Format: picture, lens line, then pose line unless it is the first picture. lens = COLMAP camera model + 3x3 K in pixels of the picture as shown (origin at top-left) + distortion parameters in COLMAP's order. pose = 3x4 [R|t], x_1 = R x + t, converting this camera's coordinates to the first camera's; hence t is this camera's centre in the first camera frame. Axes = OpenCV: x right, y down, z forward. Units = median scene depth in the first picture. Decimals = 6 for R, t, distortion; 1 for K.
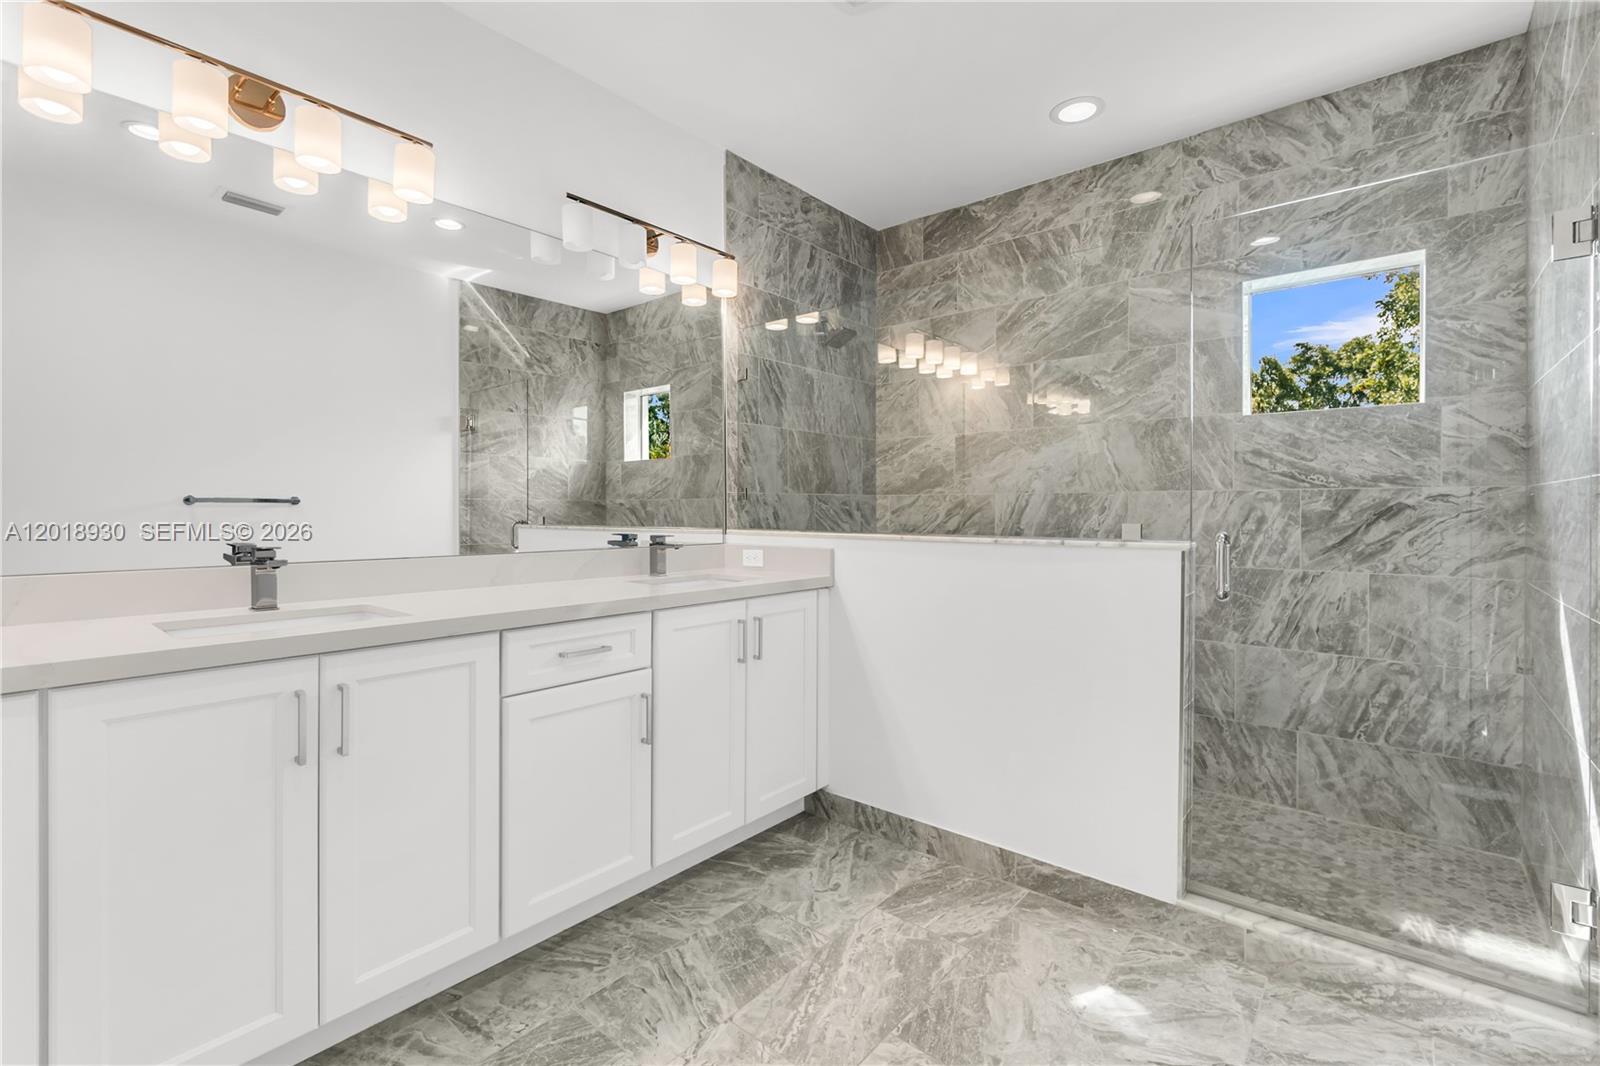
lens RADIAL K [[715.2, 0, 800.9], [0, 715.2, 537.4], [0, 0, 1]] dist [-0.000472, 0.000660]
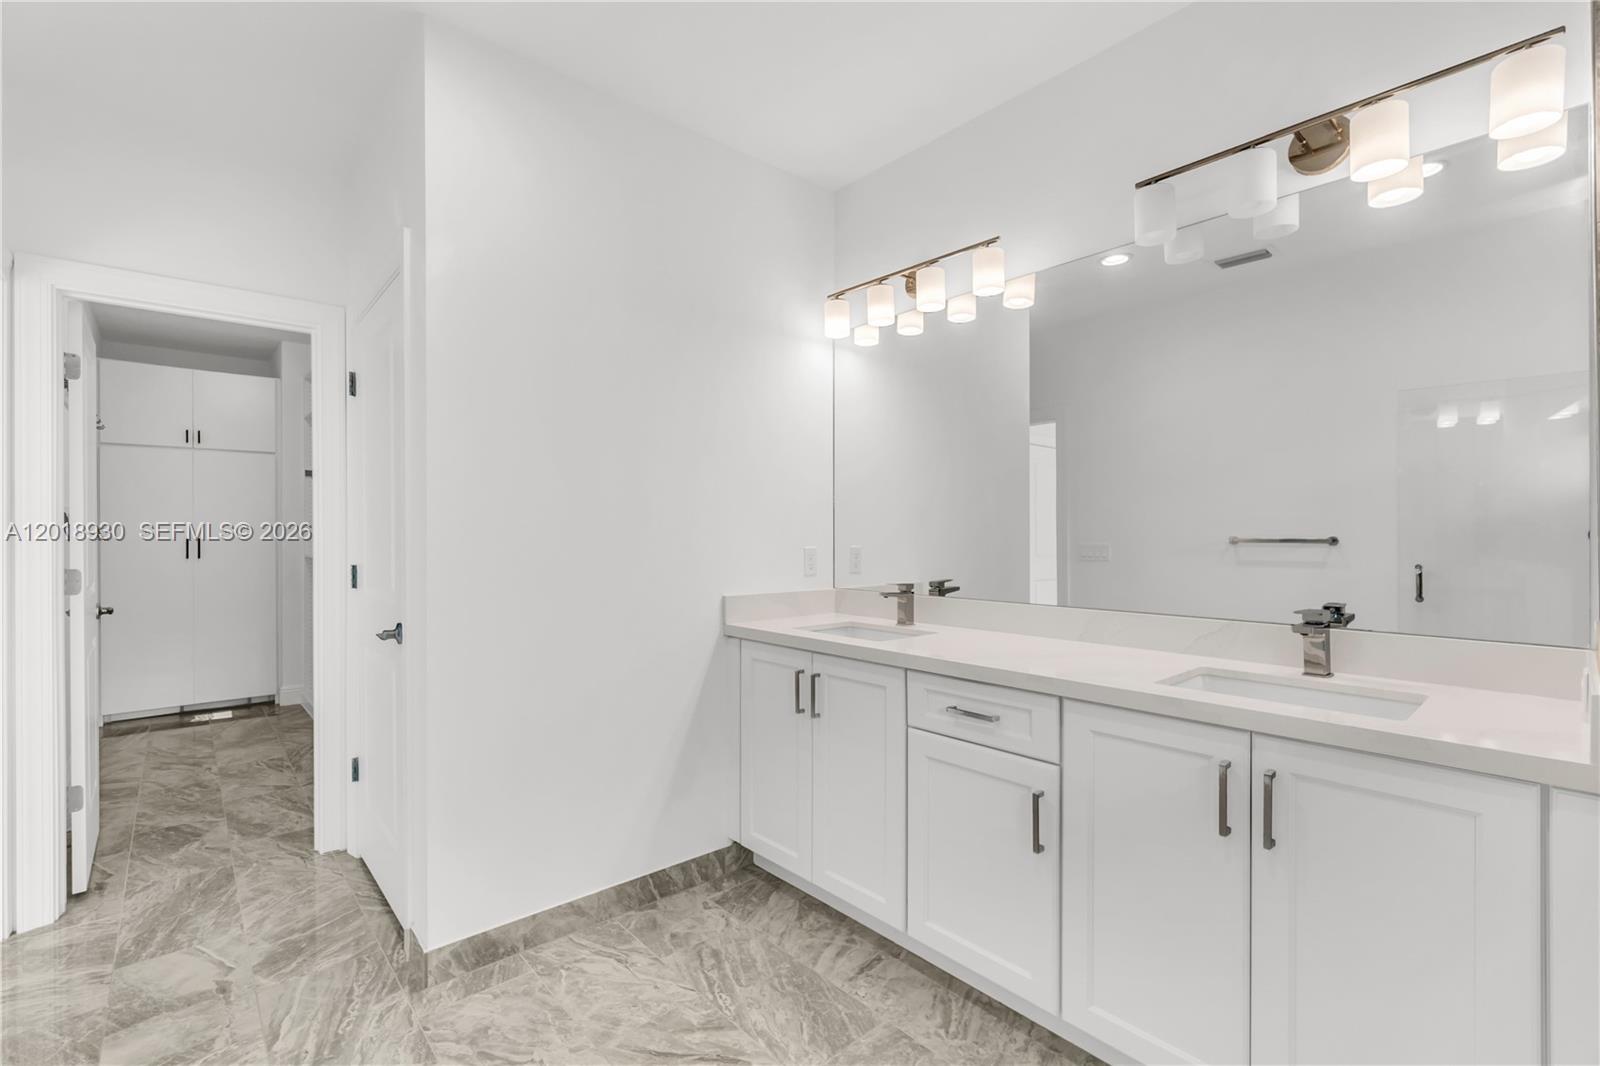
lens RADIAL K [[715.2, 0, 789.3], [0, 715.2, 534.2], [0, 0, 1]] dist [-0.000472, 0.000660]
pose [[-0.177756, -0.007788, -0.984044, 0.753607], [-0.024916, 0.999684, -0.003411, -0.082127], [0.983759, 0.023912, -0.177894, 0.971609]]
